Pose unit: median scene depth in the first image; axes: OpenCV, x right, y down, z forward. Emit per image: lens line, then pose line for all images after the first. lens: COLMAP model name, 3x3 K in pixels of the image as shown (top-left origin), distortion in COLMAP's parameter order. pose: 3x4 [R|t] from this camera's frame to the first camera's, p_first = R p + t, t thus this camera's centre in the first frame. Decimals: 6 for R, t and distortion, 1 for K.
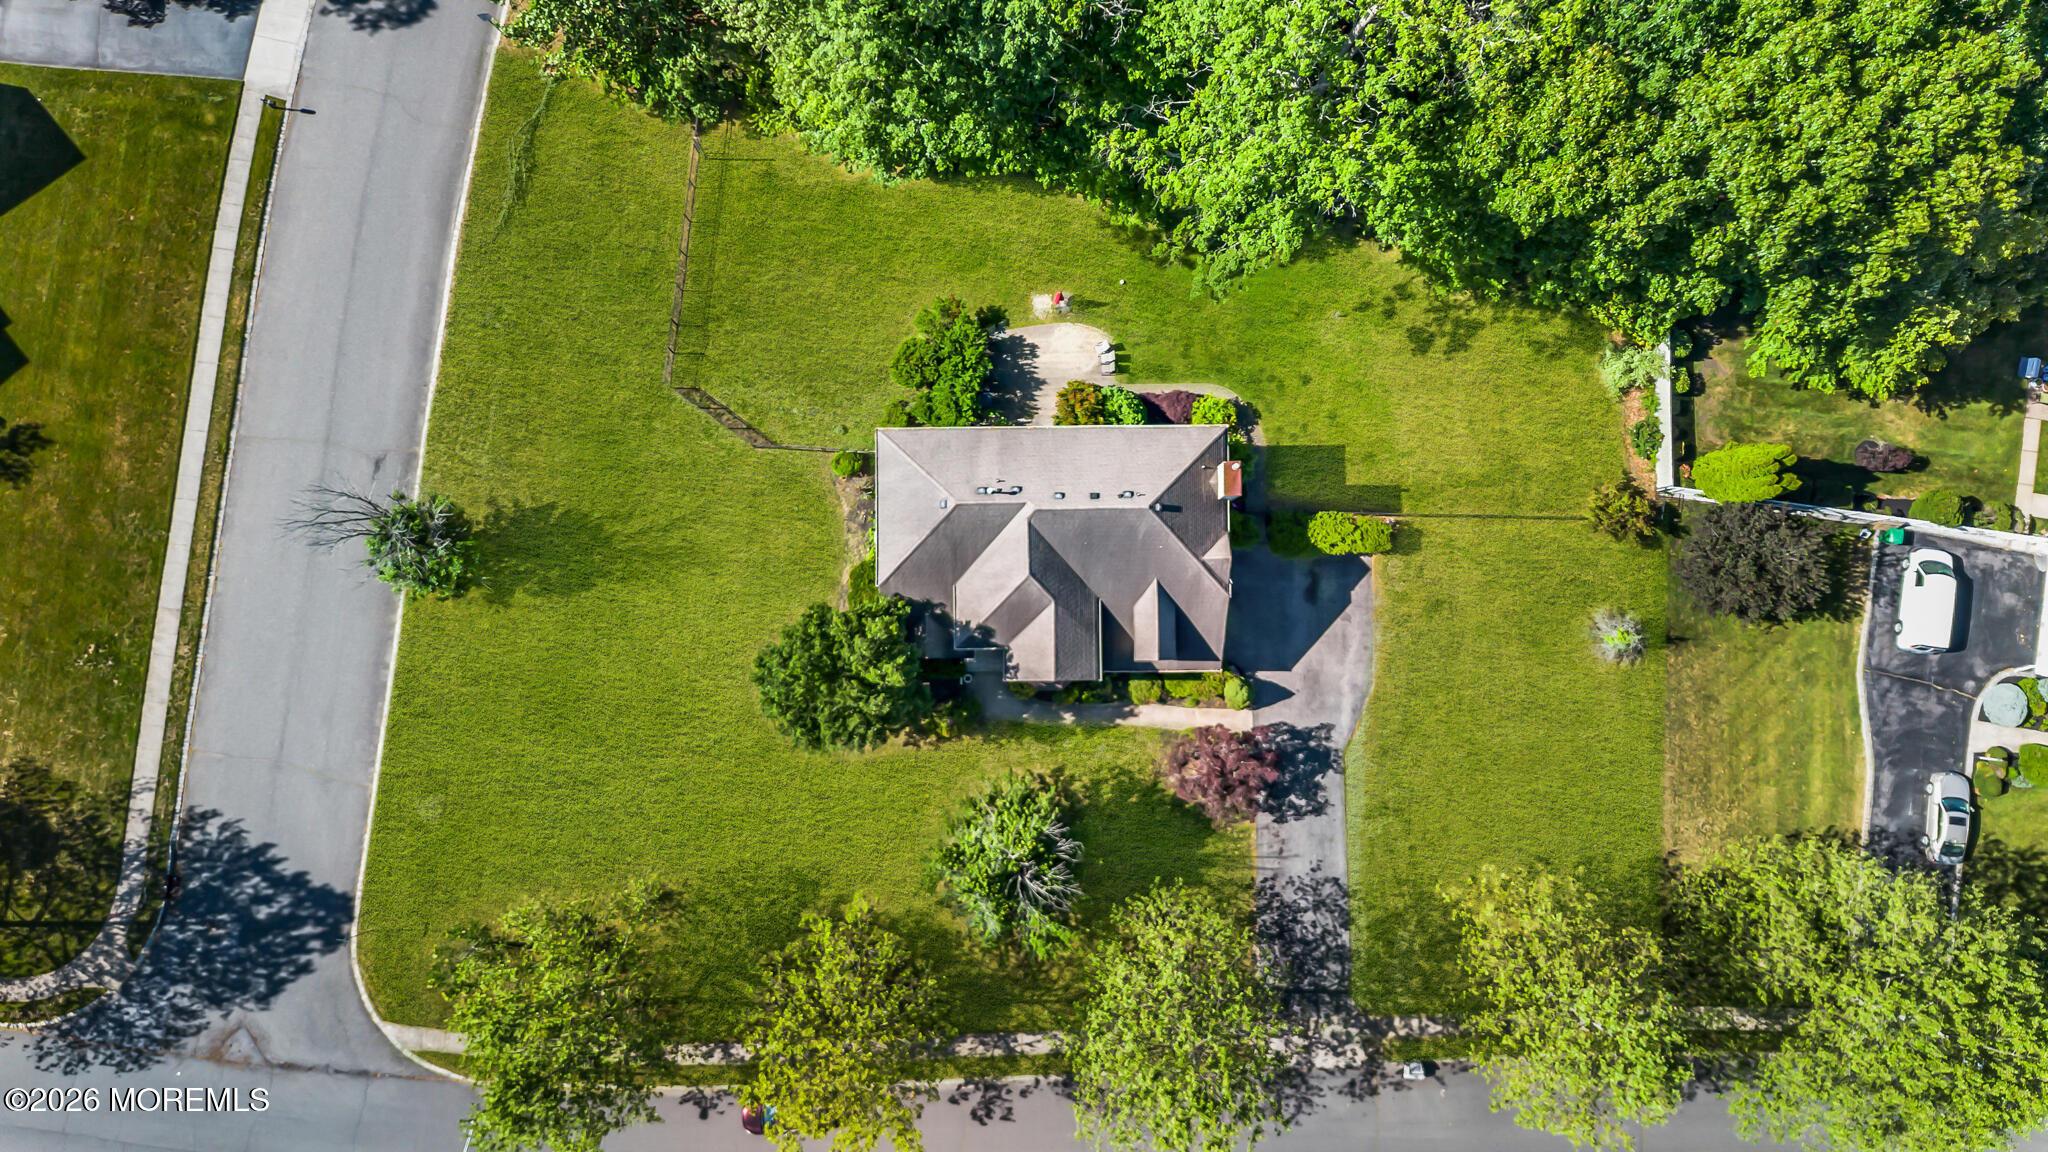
lens RADIAL K [[1504.3, 0, 1024.0], [0, 1504.3, 576.0], [0, 0, 1]] dist [-0.010078, 0.004479]
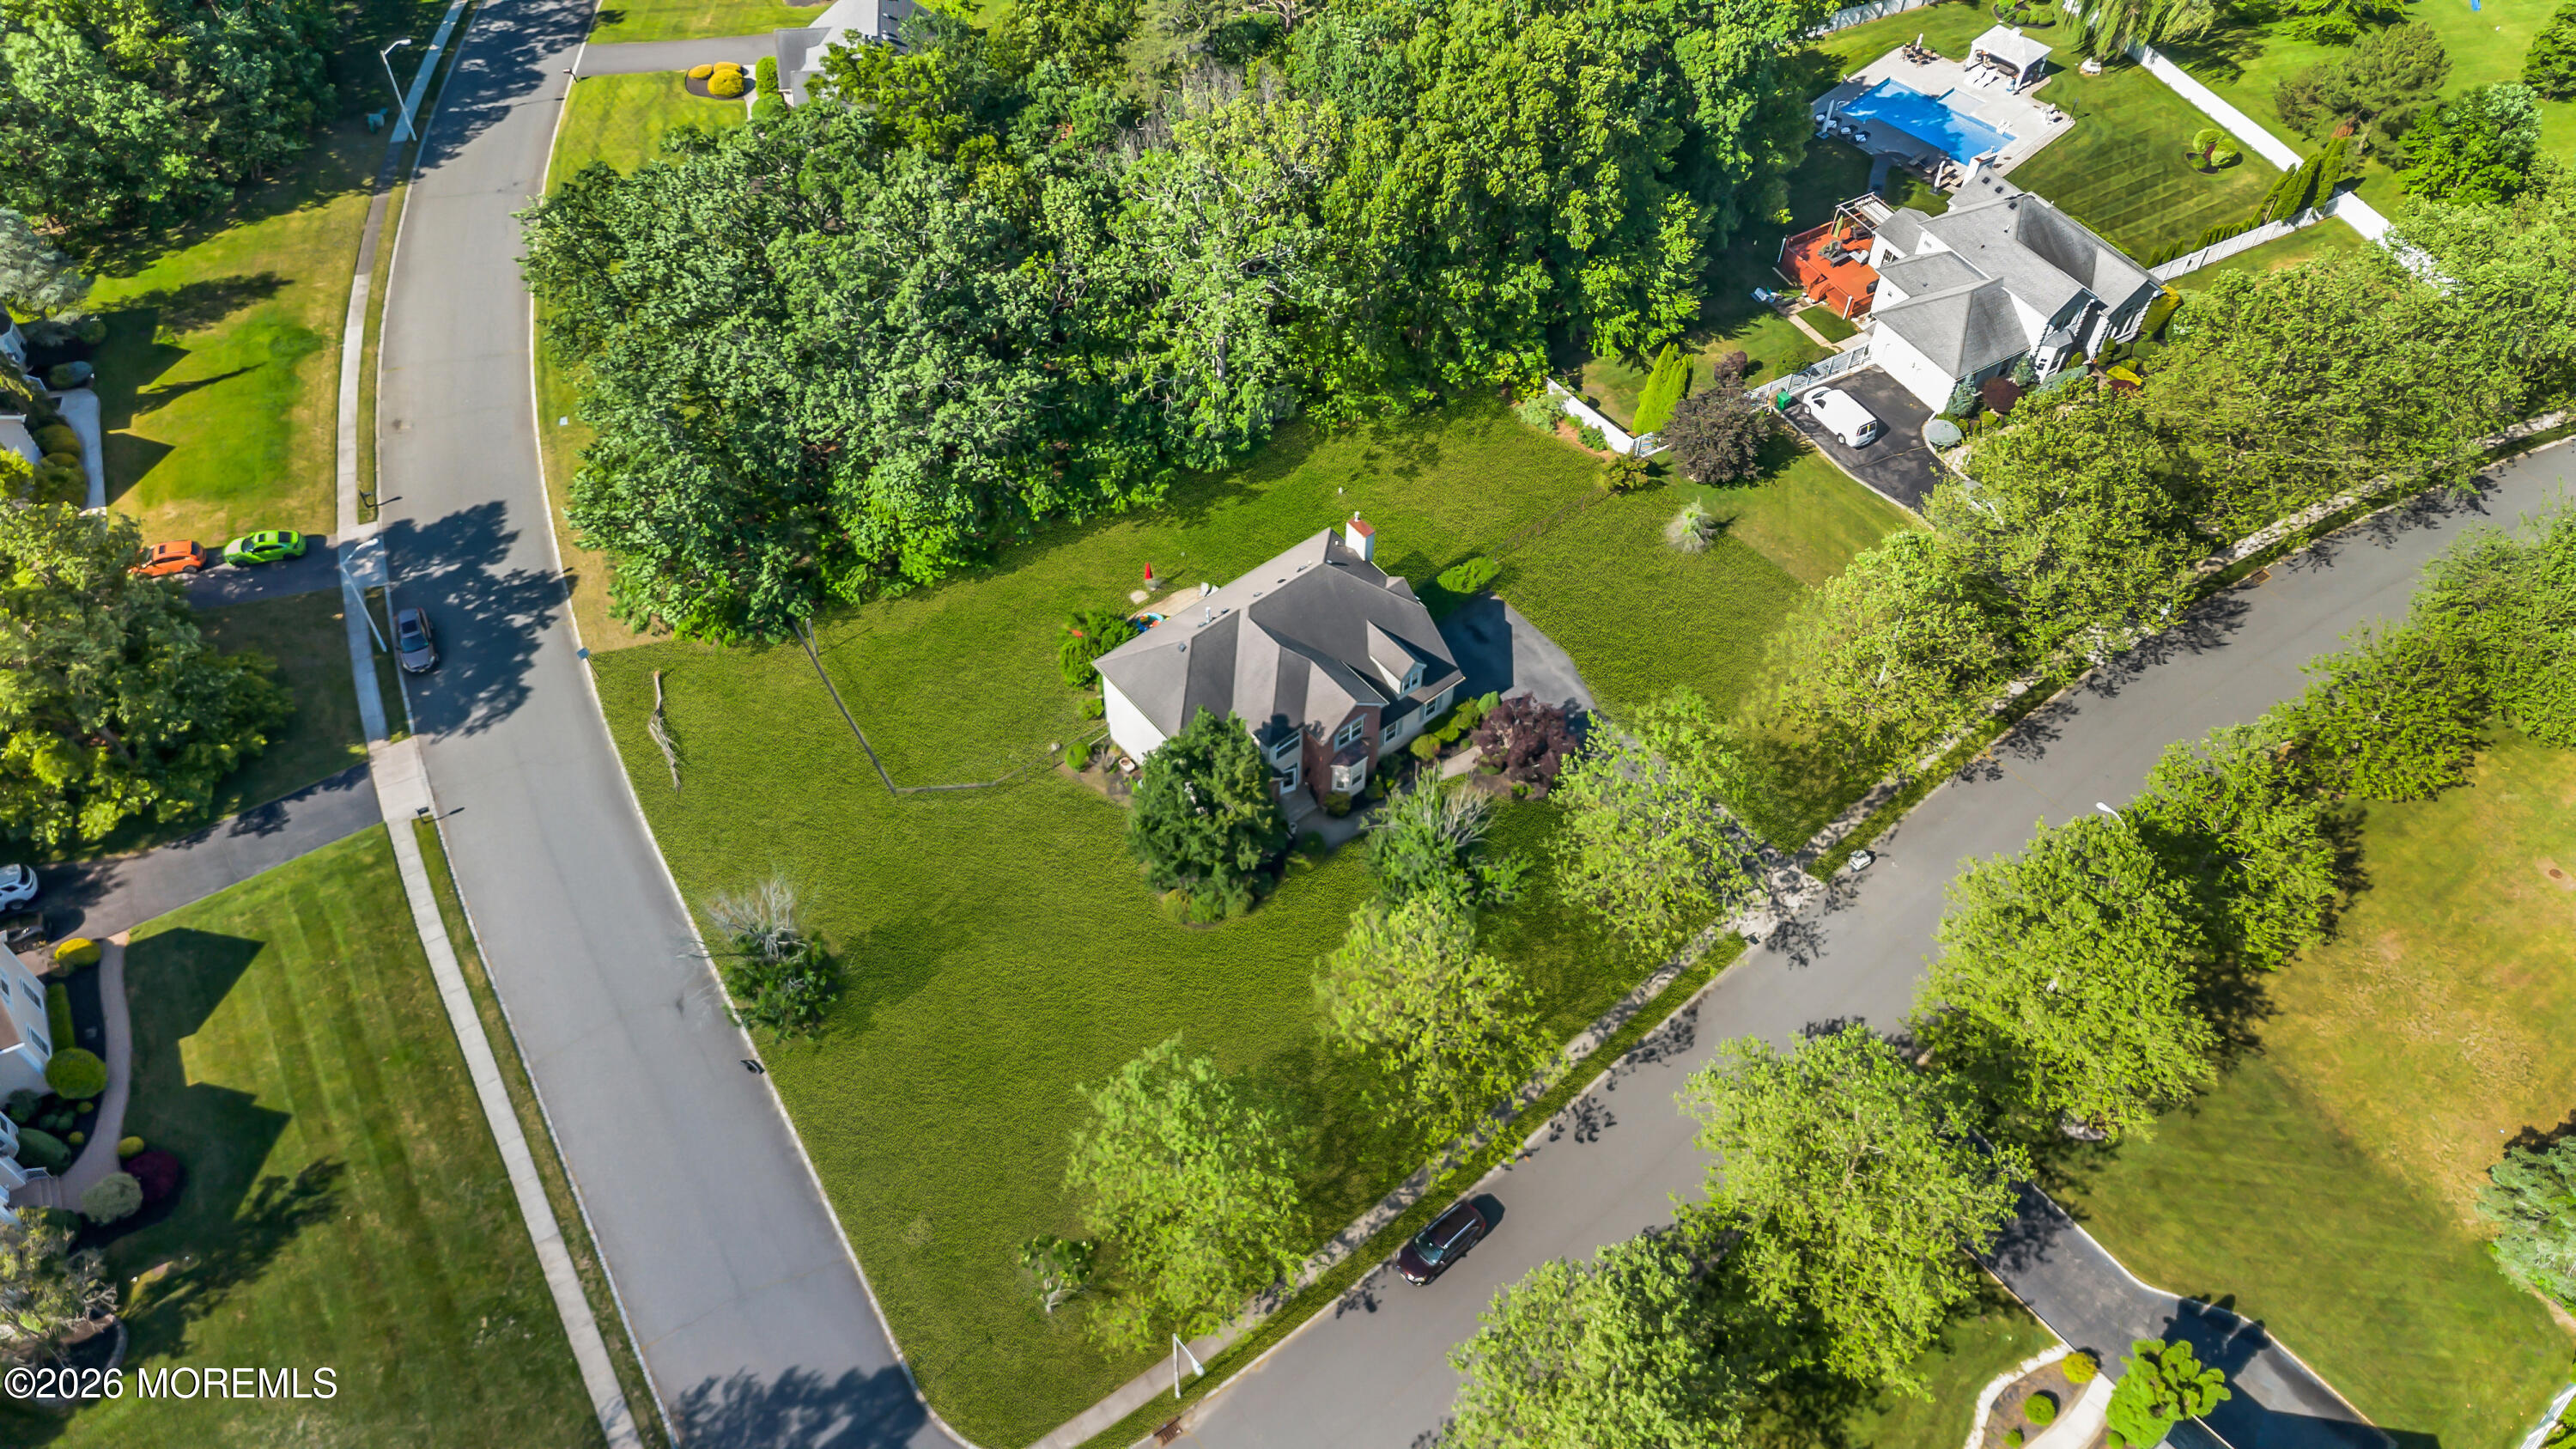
lens RADIAL K [[1807.6, 0, 1281.0], [0, 1807.6, 725.6], [0, 0, 1]] dist [-0.002667, -0.006598]
pose [[0.778412, -0.486583, 0.396624, -0.506864], [0.627163, 0.630190, -0.457741, 0.593020], [-0.027219, 0.605060, 0.795715, -0.048305]]
